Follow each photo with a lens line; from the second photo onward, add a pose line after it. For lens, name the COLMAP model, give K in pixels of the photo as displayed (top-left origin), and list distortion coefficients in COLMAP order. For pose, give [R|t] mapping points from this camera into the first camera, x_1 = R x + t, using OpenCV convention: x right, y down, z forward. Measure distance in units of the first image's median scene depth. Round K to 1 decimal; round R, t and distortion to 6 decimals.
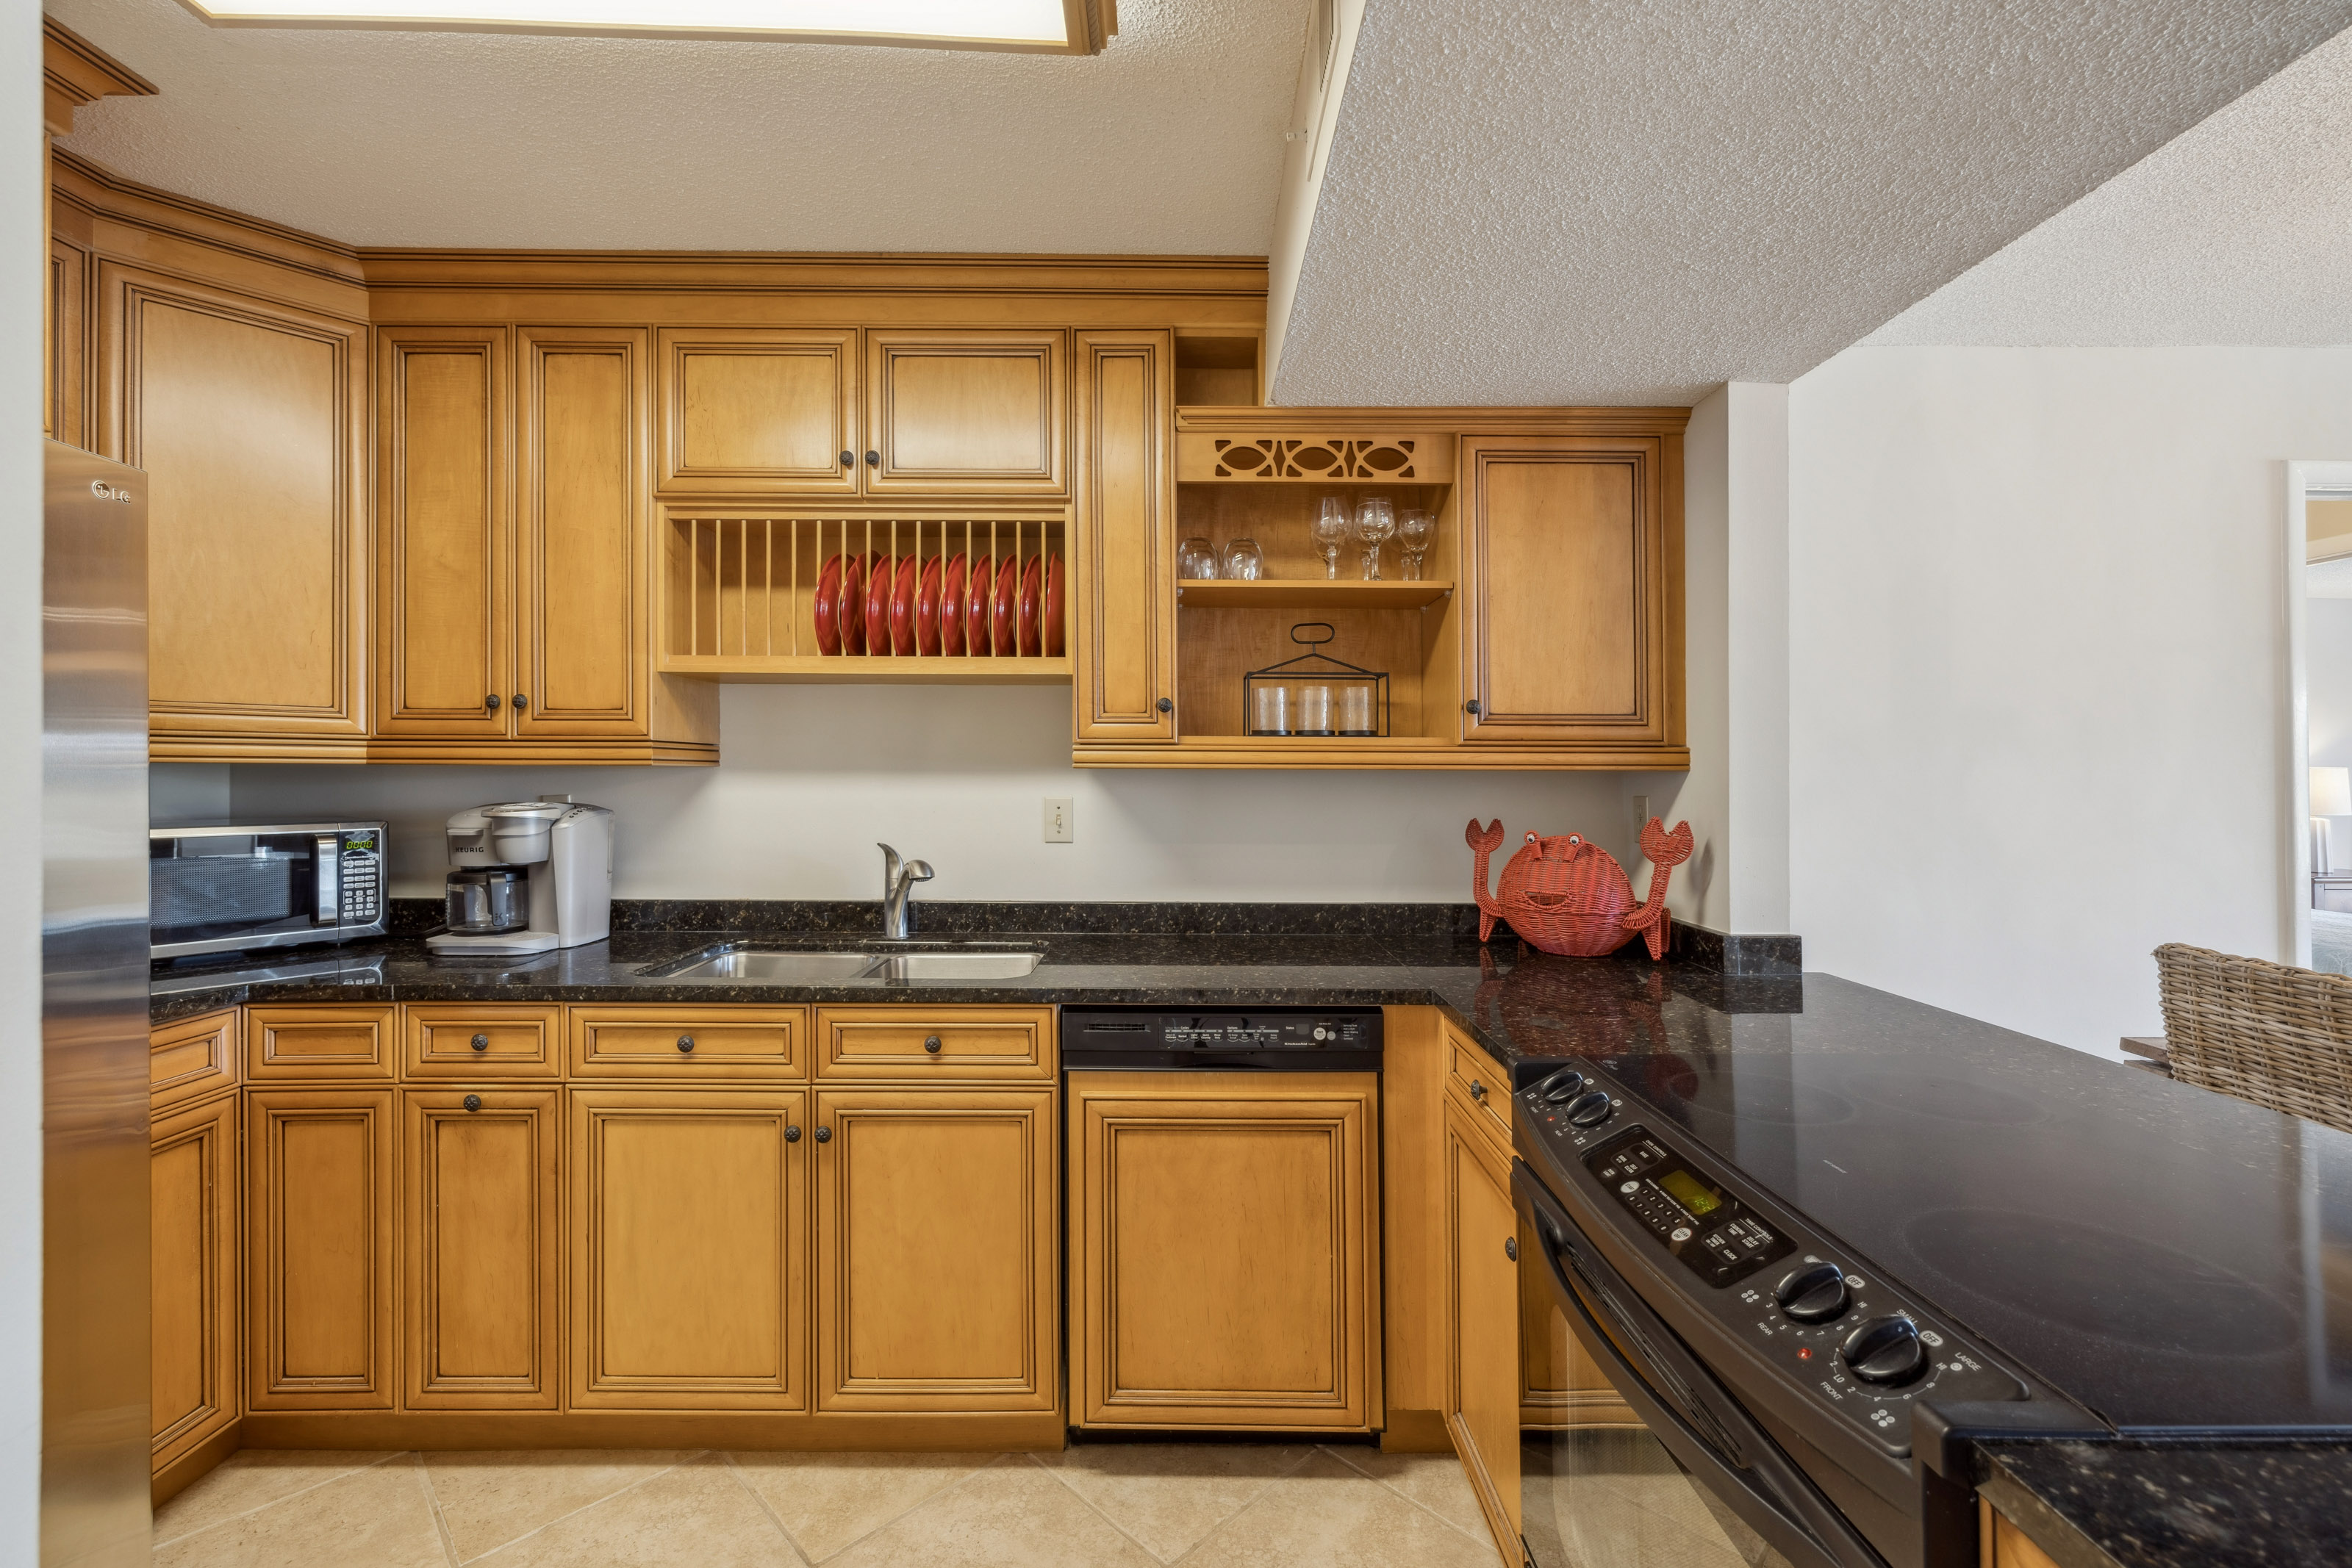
lens RADIAL K [[1008.8, 0, 1179.6], [0, 1008.8, 753.6], [0, 0, 1]] dist [-0.000129, 0.000107]
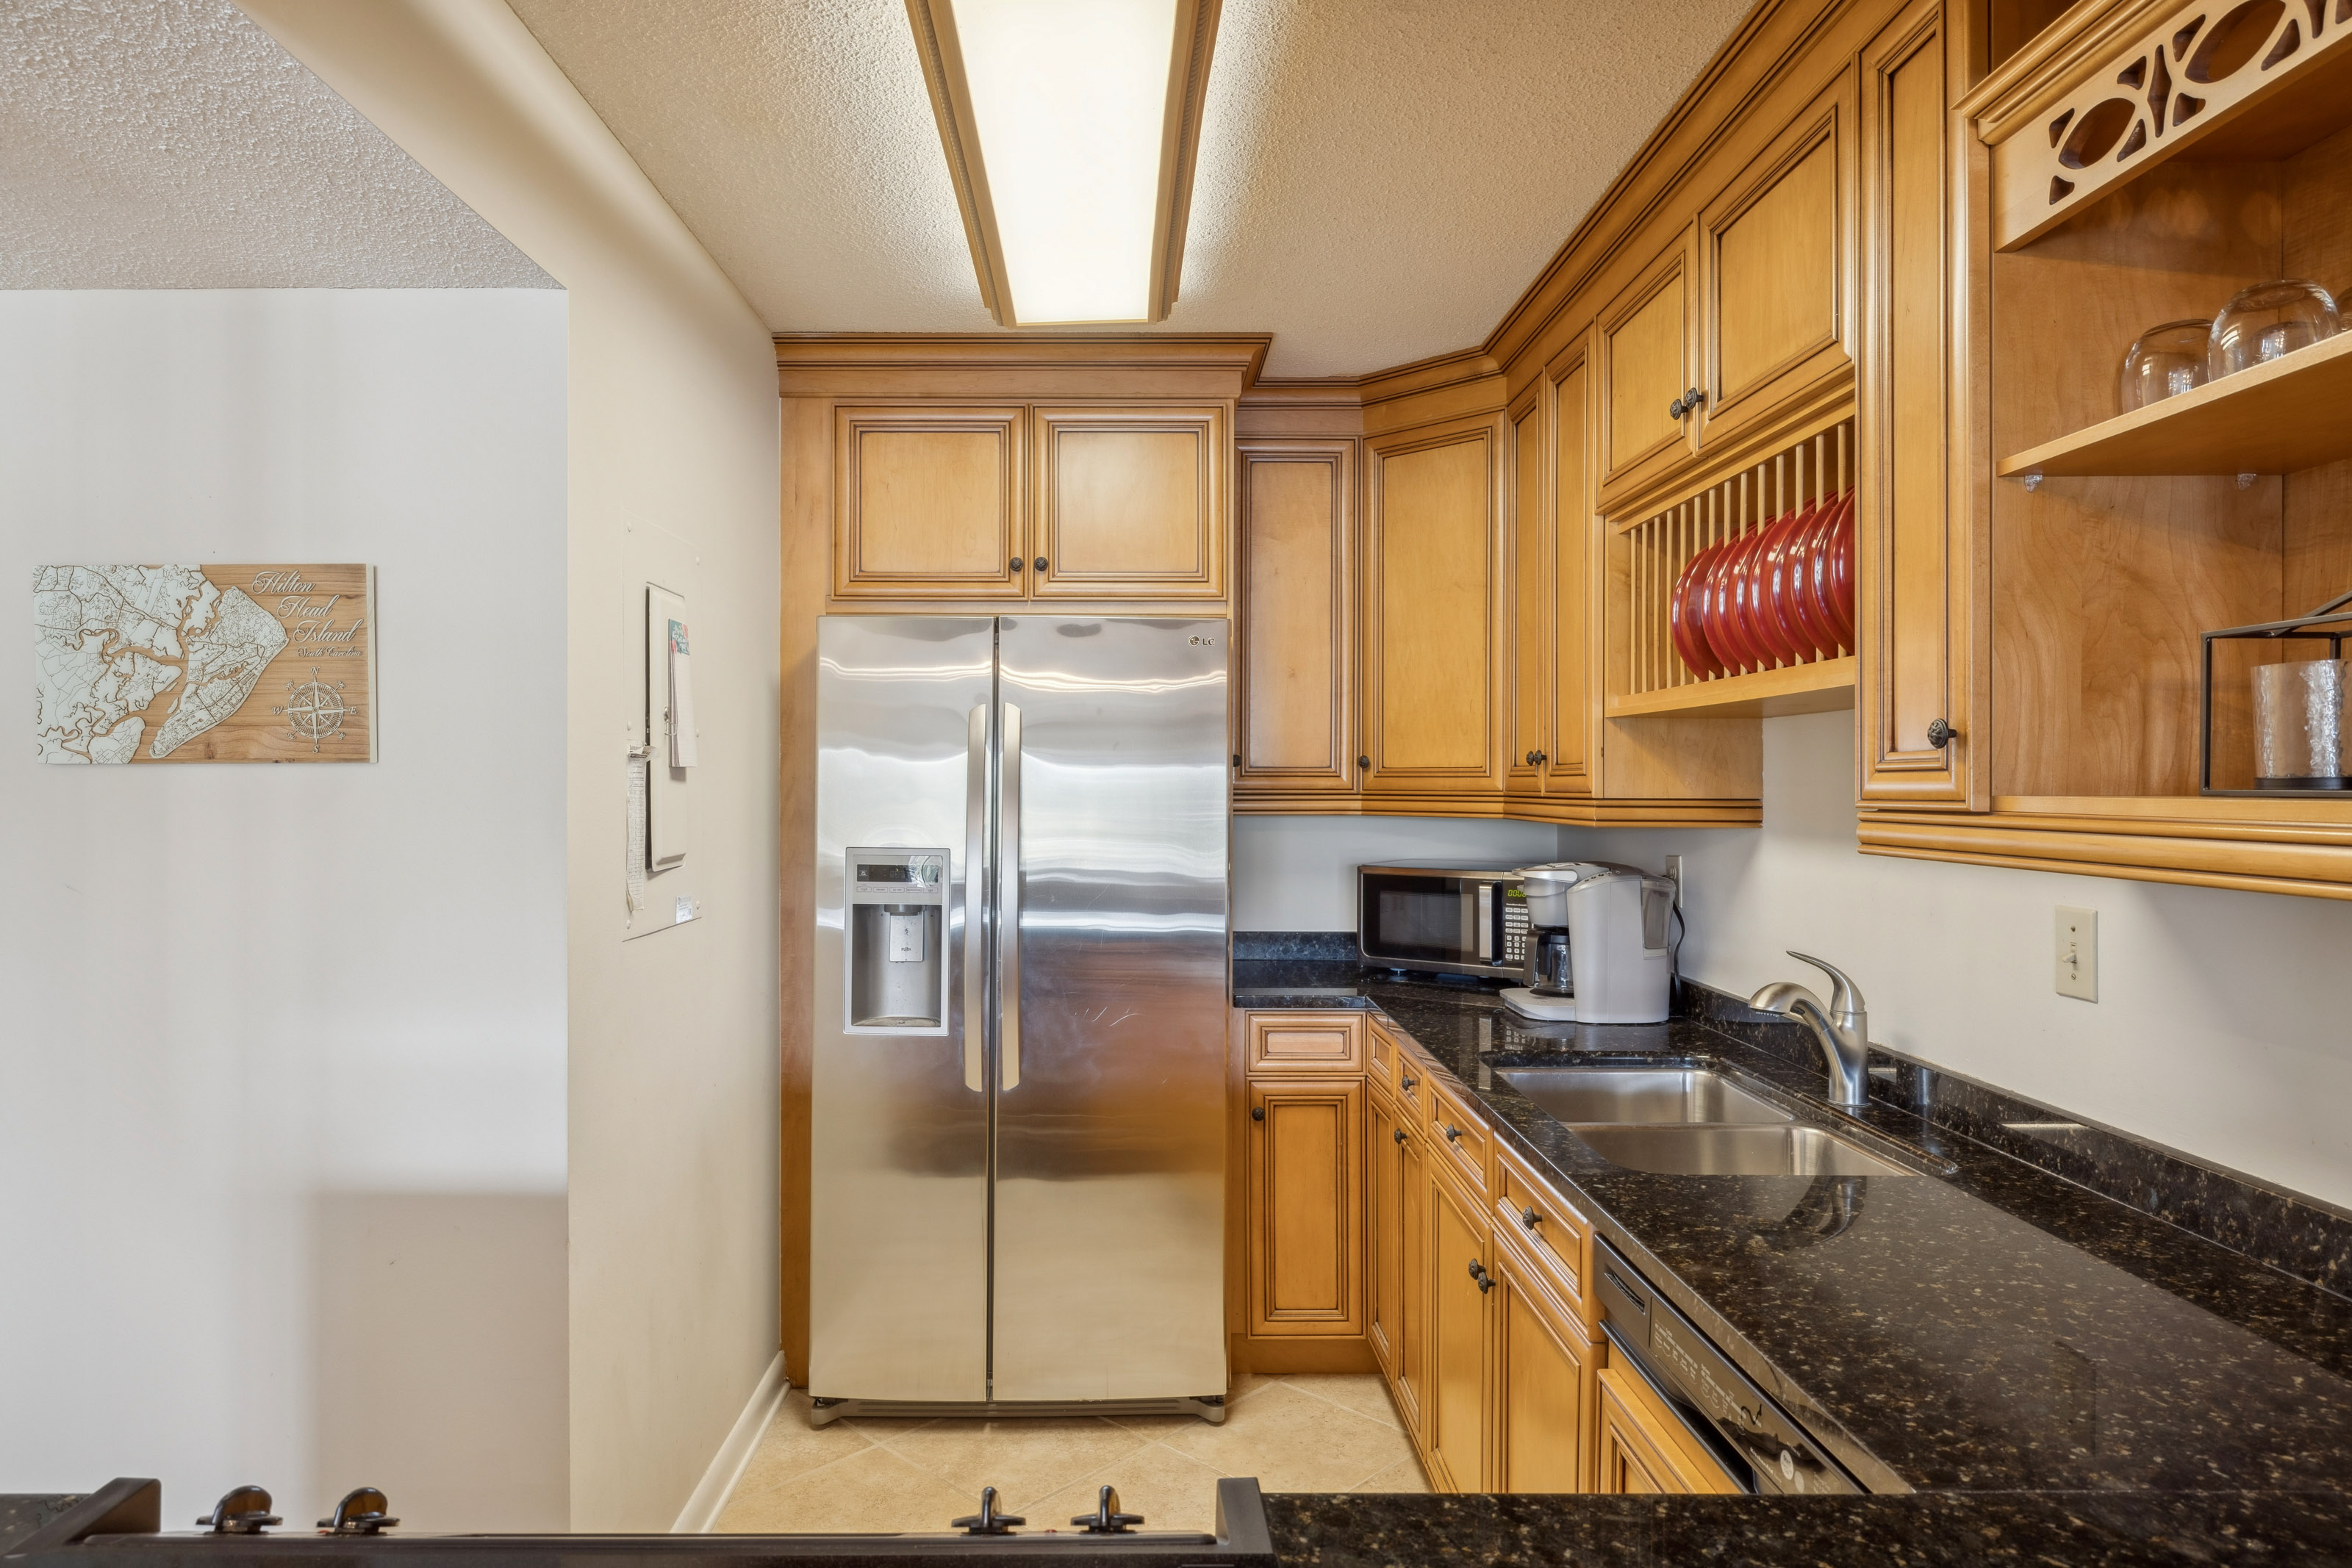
lens RADIAL K [[1354.6, 0, 1131.2], [0, 1354.6, 780.5], [0, 0, 1]] dist [0.004406, -0.001670]
pose [[-0.006394, -0.006702, -0.999957, 0.629676], [0.015670, 0.999854, -0.006801, -0.026238], [0.999857, -0.015713, -0.006288, 0.597923]]
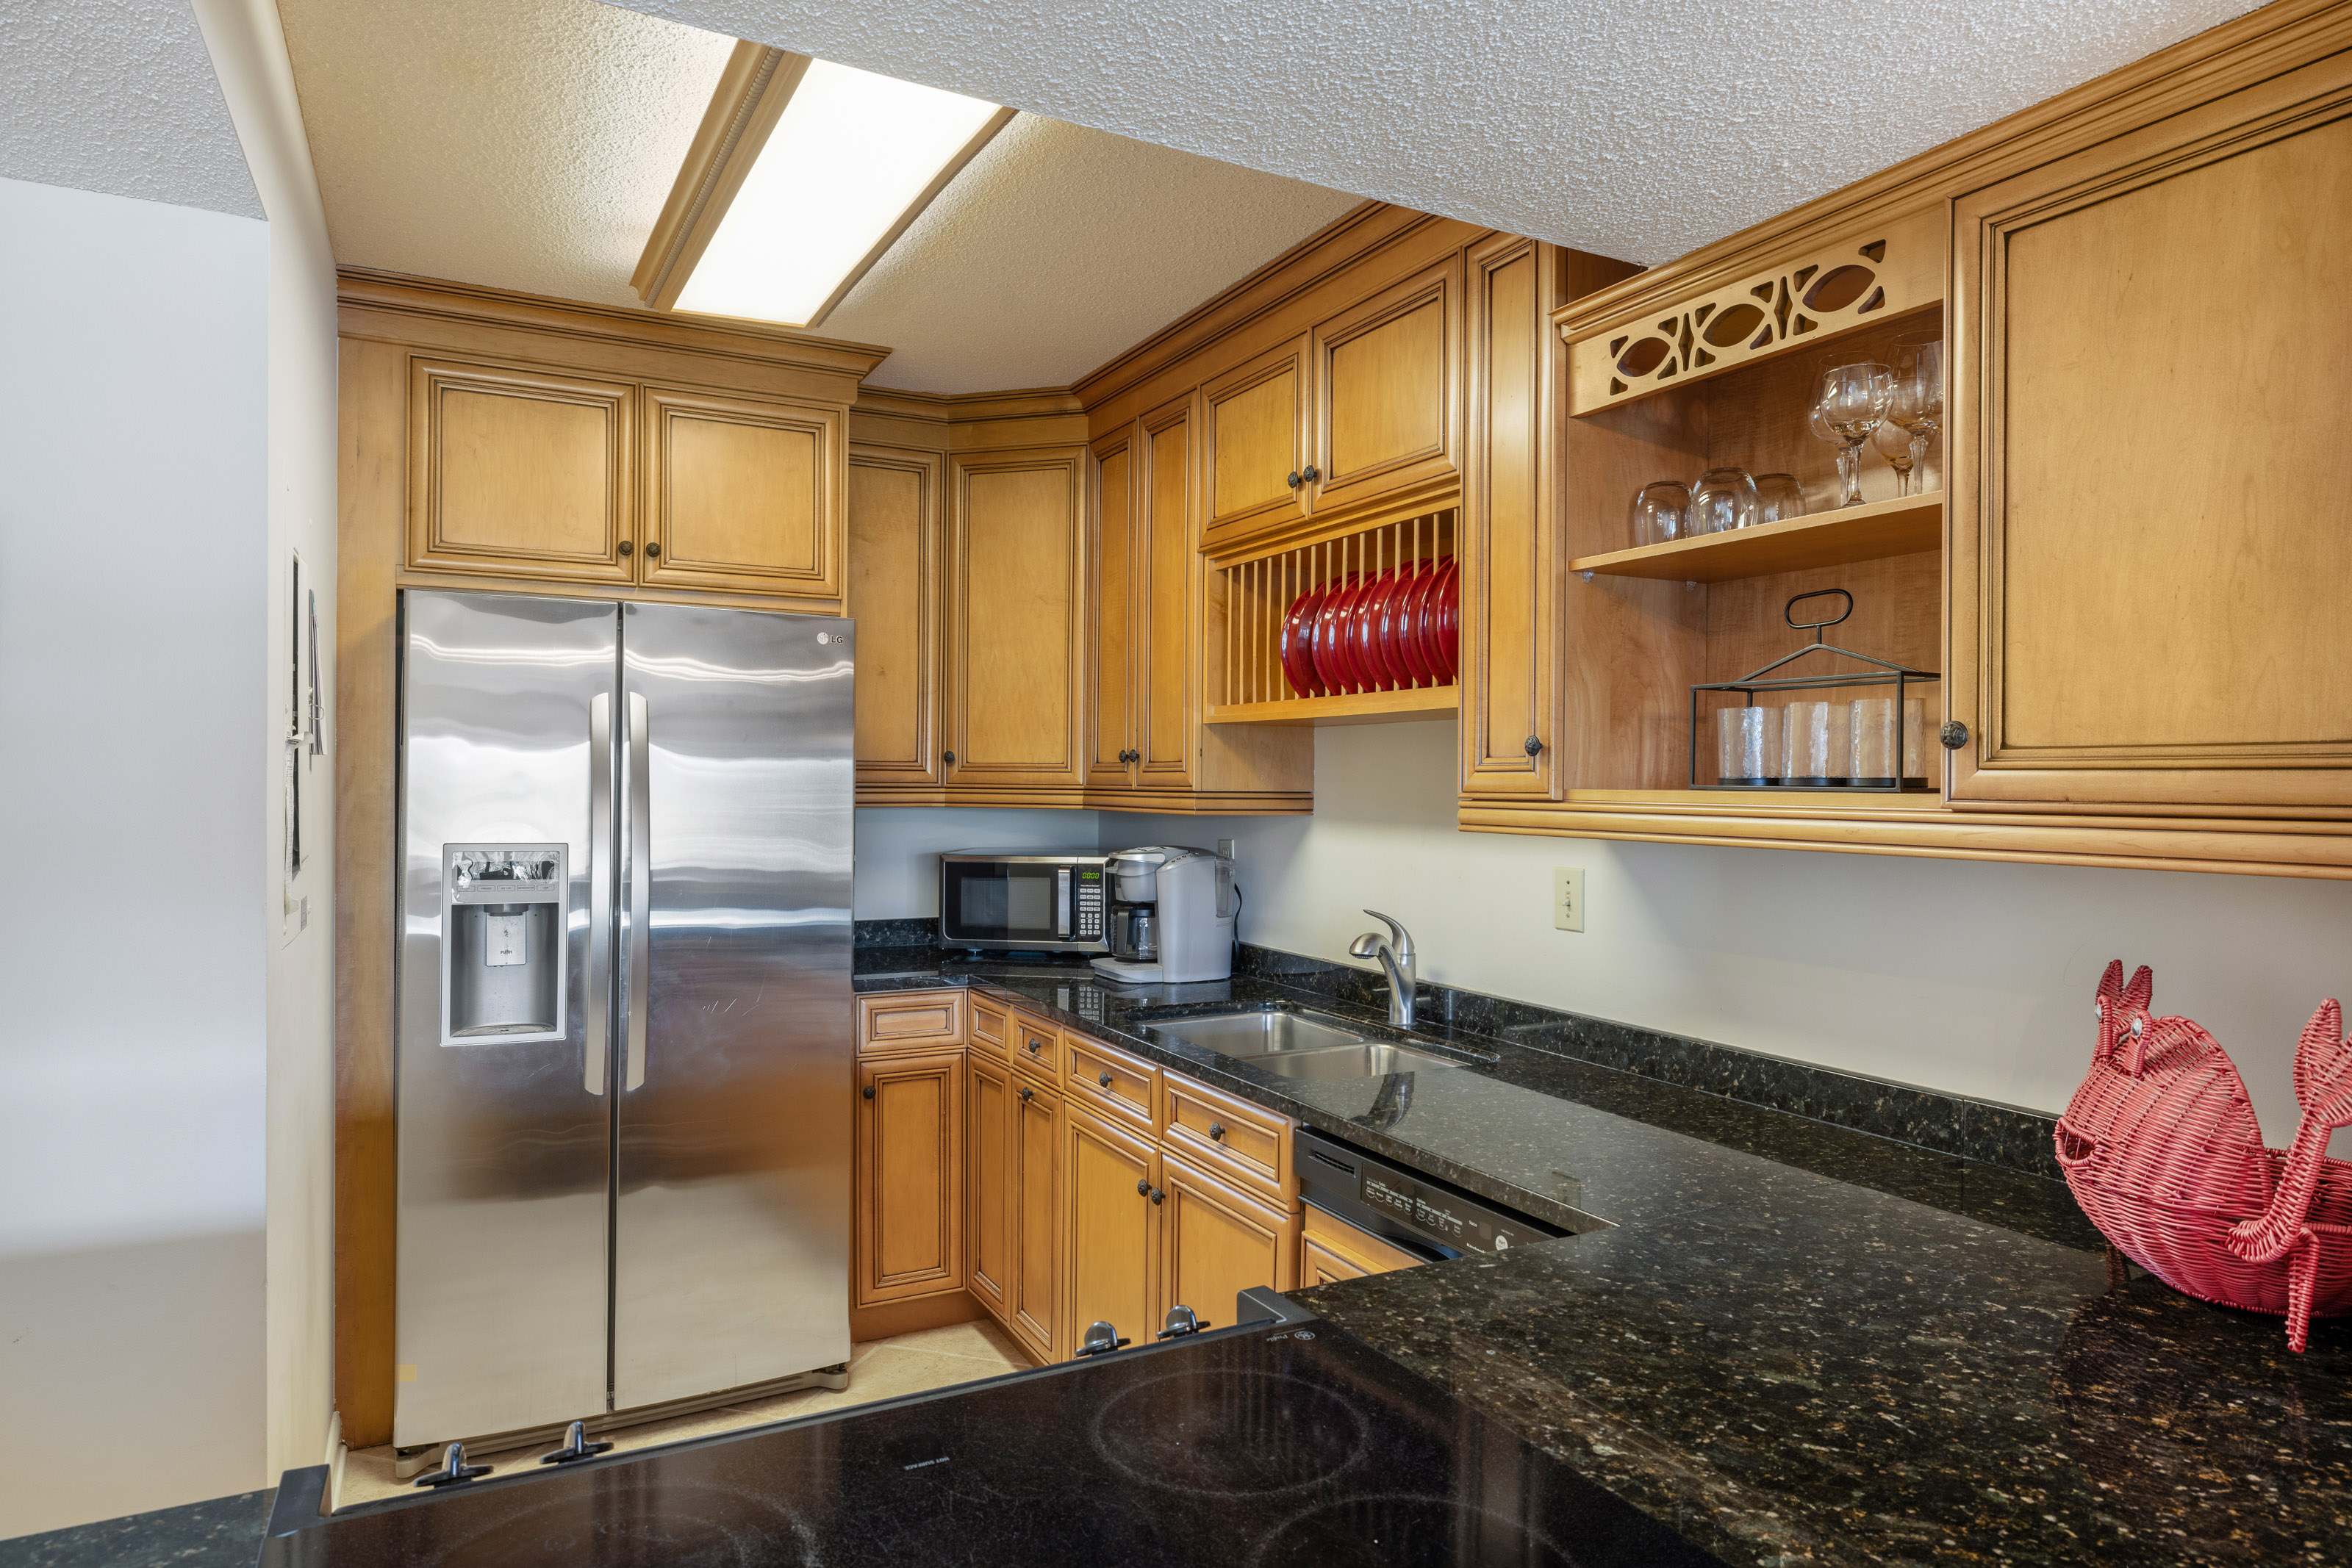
lens RADIAL K [[1394.4, 0, 1176.0], [0, 1394.4, 784.0], [0, 0, 1]] dist [-0.001892, 0.000085]
pose [[0.458075, 0.001518, -0.888912, 0.717995], [0.009833, 0.999929, 0.006775, -0.029677], [0.888859, -0.011844, 0.458027, 0.325118]]
